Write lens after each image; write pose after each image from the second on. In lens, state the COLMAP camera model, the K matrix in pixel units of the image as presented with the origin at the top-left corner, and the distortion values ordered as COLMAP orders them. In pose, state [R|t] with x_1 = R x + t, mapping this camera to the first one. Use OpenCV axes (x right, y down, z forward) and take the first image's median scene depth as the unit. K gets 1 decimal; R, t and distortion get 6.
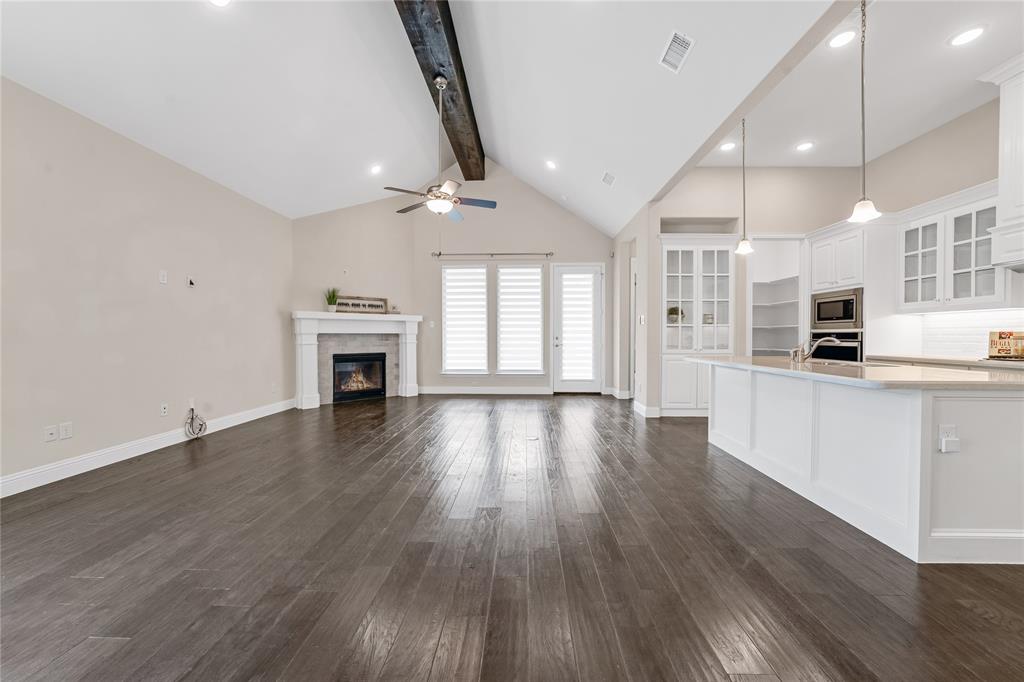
lens RADIAL K [[373.3, 0, 518.0], [0, 373.3, 340.1], [0, 0, 1]] dist [-0.010951, 0.000931]
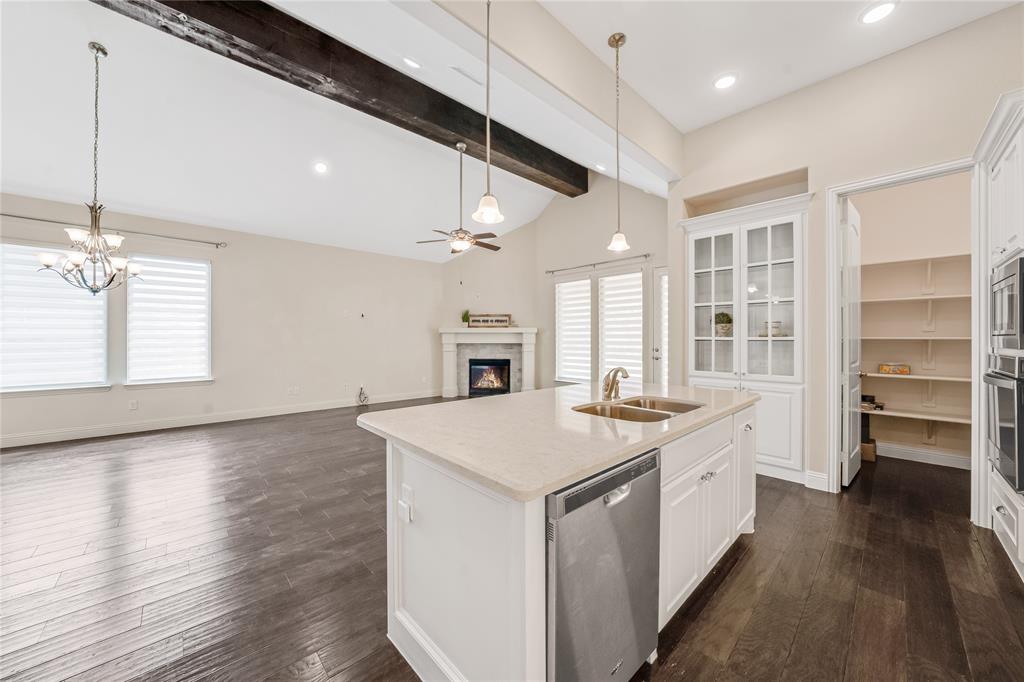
lens RADIAL K [[373.3, 0, 517.7], [0, 373.3, 338.5], [0, 0, 1]] dist [-0.010951, 0.000931]
pose [[0.705762, 0.000677, -0.708449, 0.548168], [-0.010167, 0.999906, -0.009173, -0.023330], [0.708376, 0.013677, 0.705702, 0.173221]]
